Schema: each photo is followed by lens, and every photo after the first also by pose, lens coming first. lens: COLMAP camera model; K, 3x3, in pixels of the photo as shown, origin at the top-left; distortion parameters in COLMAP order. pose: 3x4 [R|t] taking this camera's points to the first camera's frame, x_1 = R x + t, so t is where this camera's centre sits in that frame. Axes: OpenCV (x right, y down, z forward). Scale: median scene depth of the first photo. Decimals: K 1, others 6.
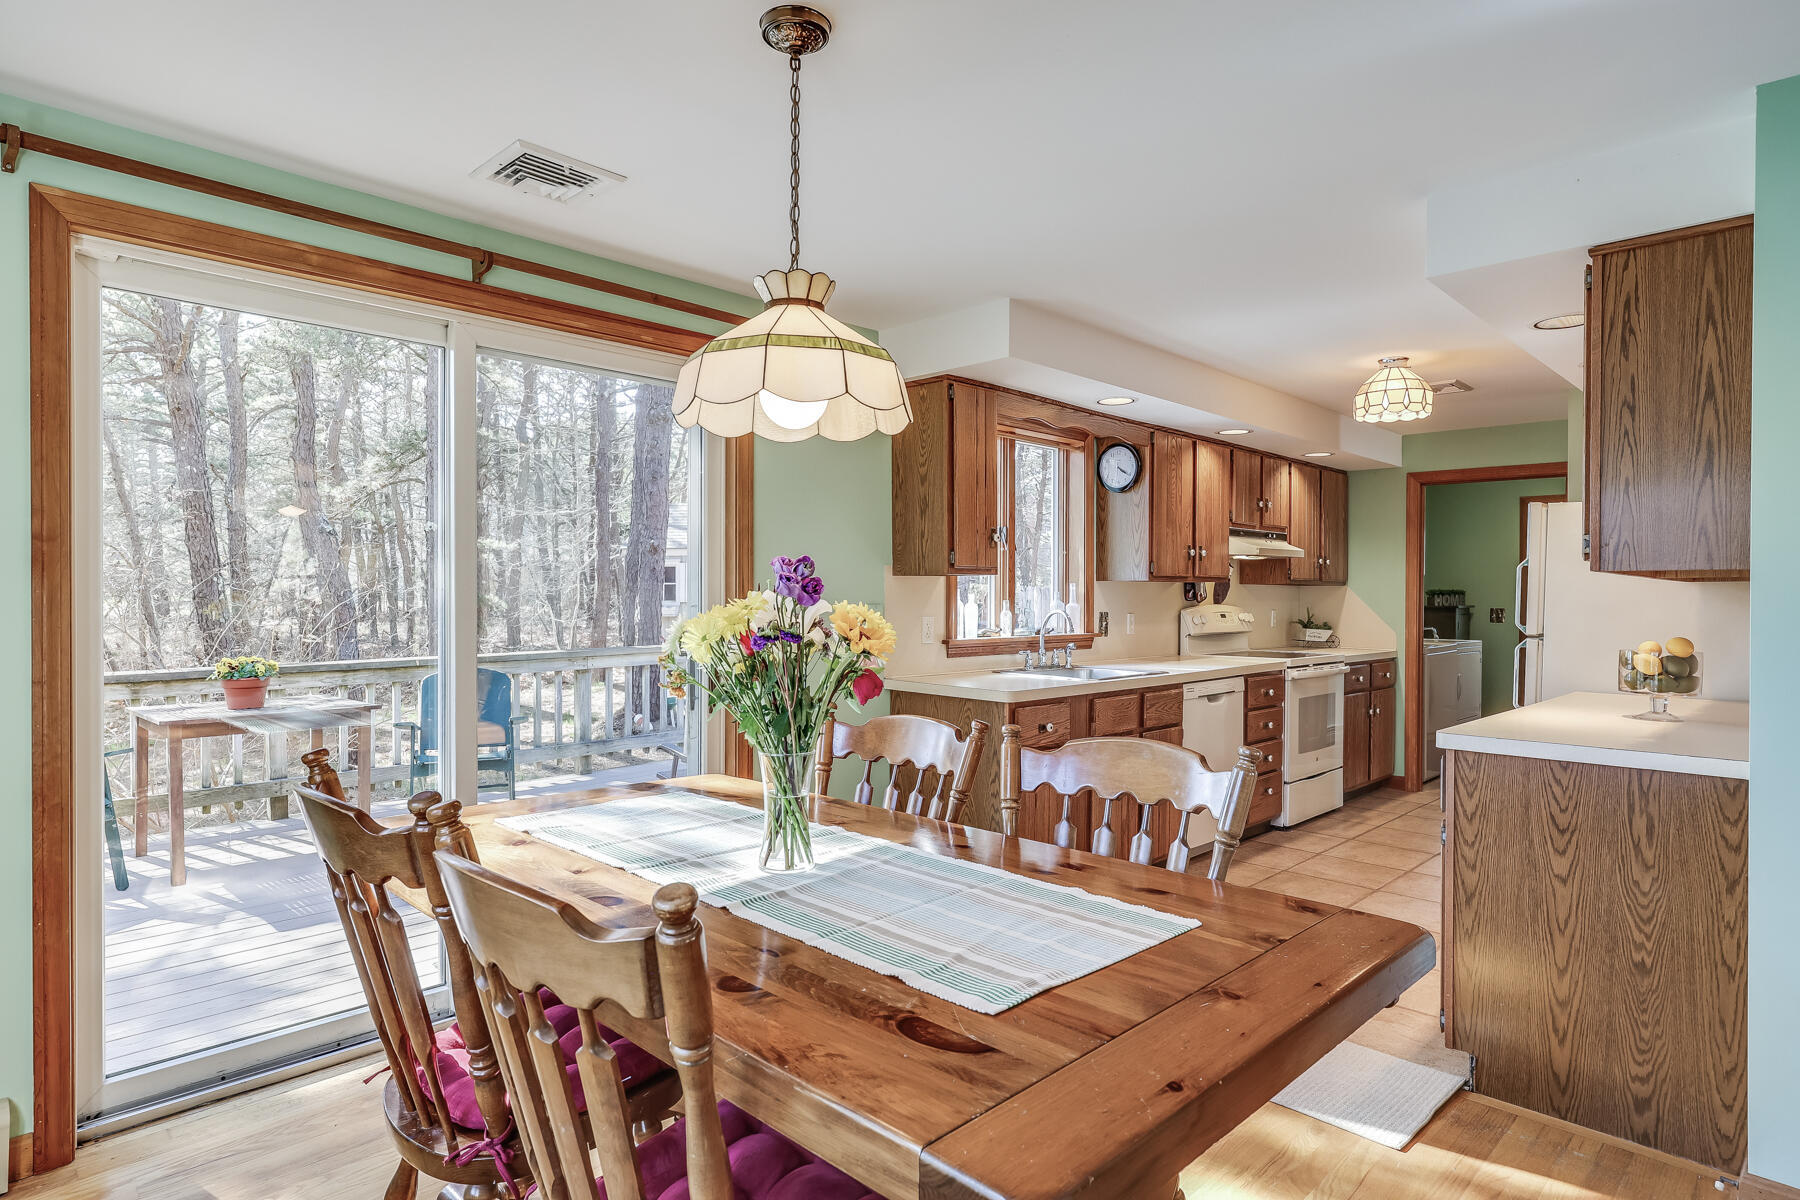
lens RADIAL K [[986.2, 0, 902.3], [0, 986.2, 604.7], [0, 0, 1]] dist [-0.002268, -0.000122]
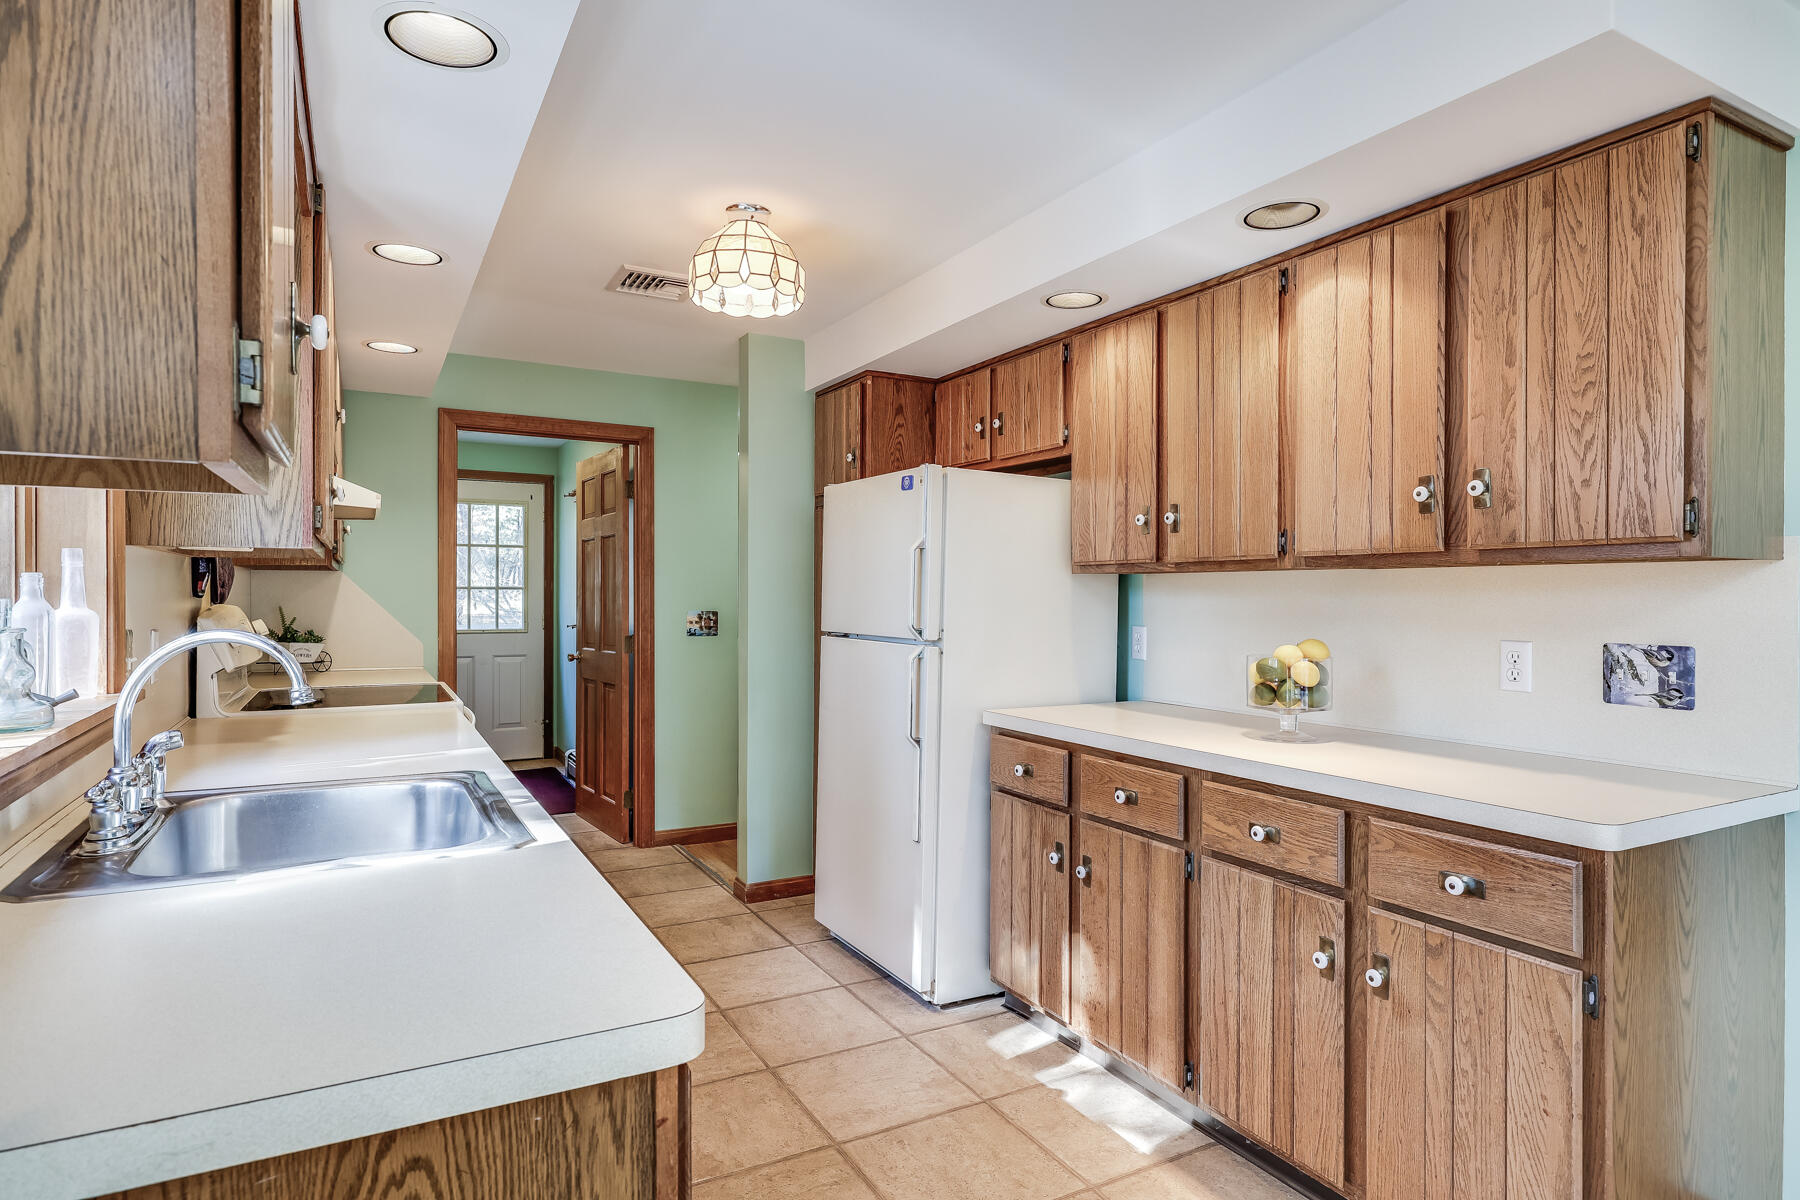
lens RADIAL K [[986.2, 0, 902.3], [0, 986.2, 604.7], [0, 0, 1]] dist [-0.002268, -0.000122]
pose [[0.281206, -0.013306, 0.959555, -0.068579], [0.004102, 0.999911, 0.012663, -0.005947], [-0.959639, 0.000375, 0.281236, 0.635009]]
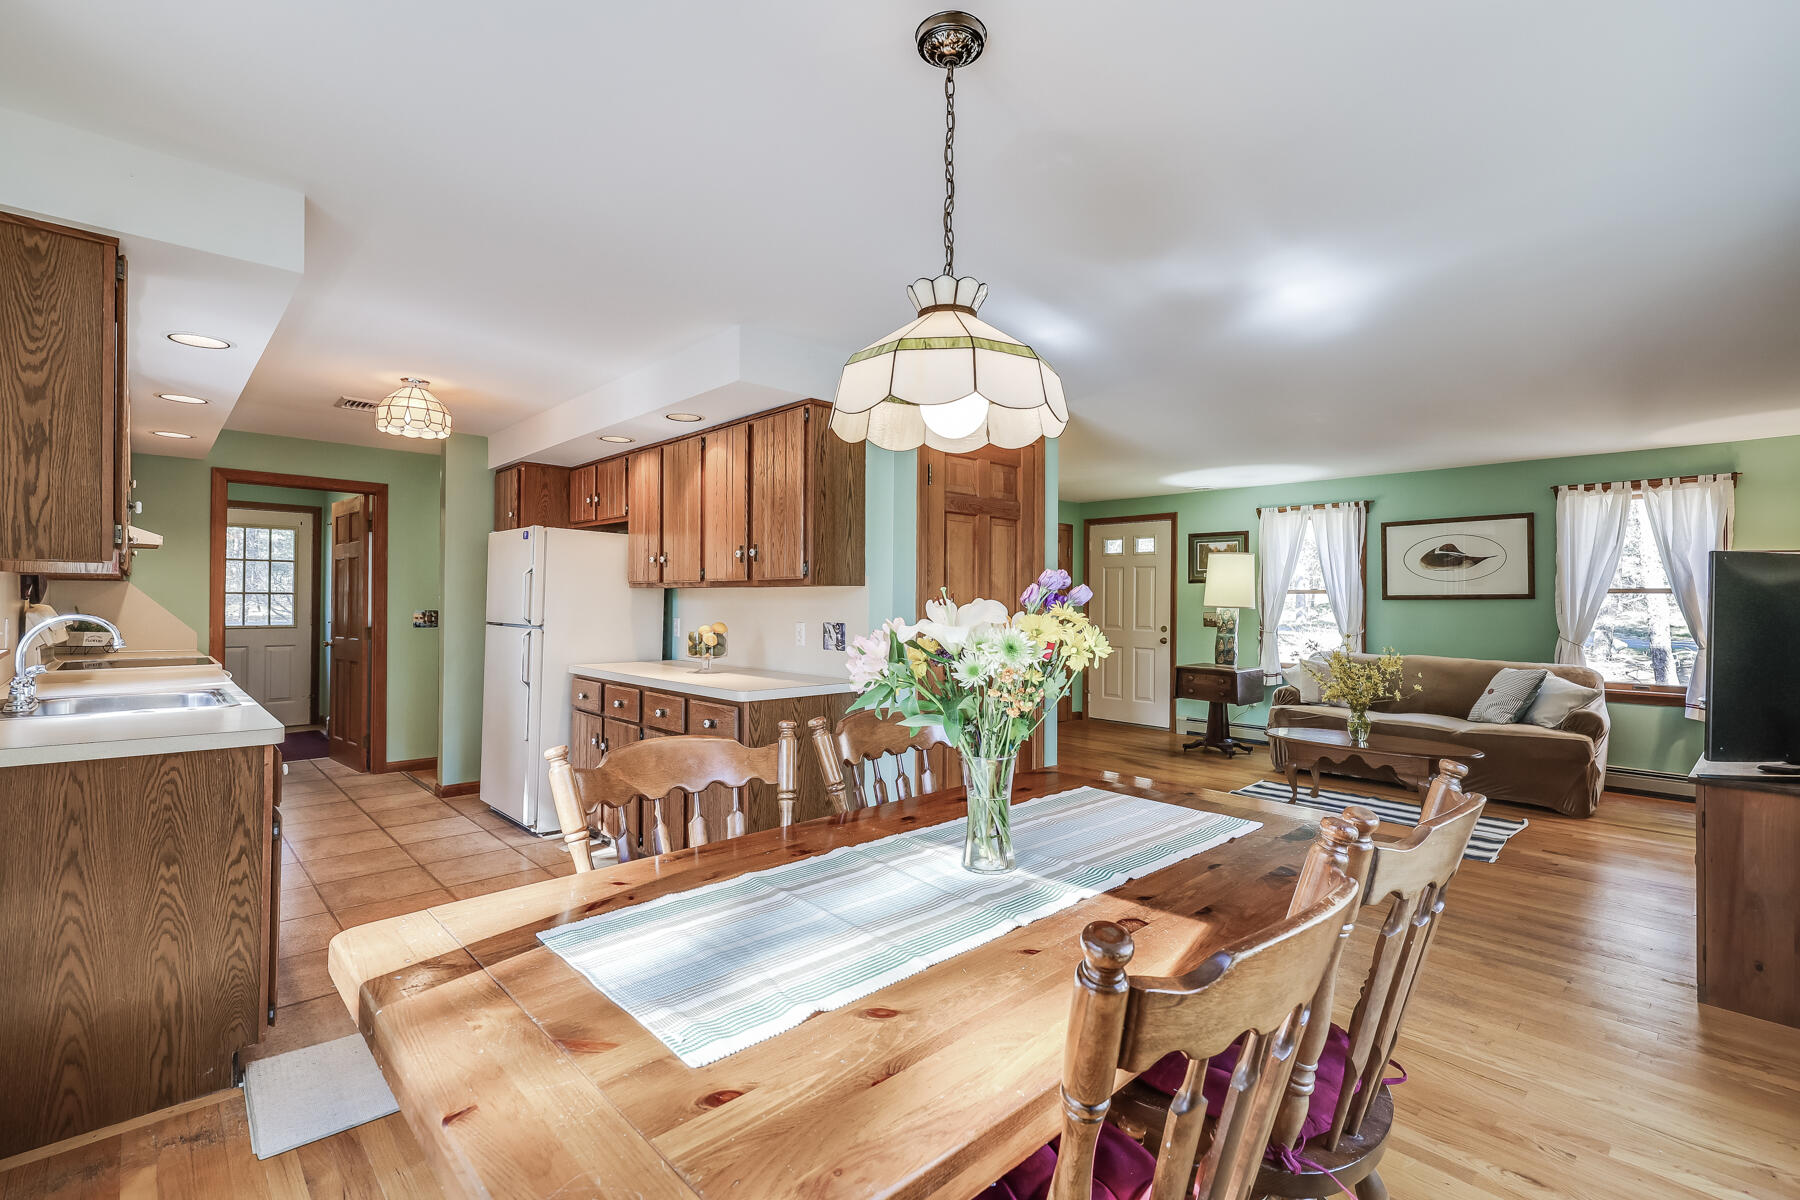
lens RADIAL K [[809.7, 0, 900.0], [0, 809.7, 600.0], [0, 0, 1]] dist [0.000444, -0.000182]
pose [[0.032163, -0.002797, 0.999479, -0.339818], [0.000345, 0.999996, 0.002788, -0.006226], [-0.999483, 0.000255, 0.032164, 0.372005]]
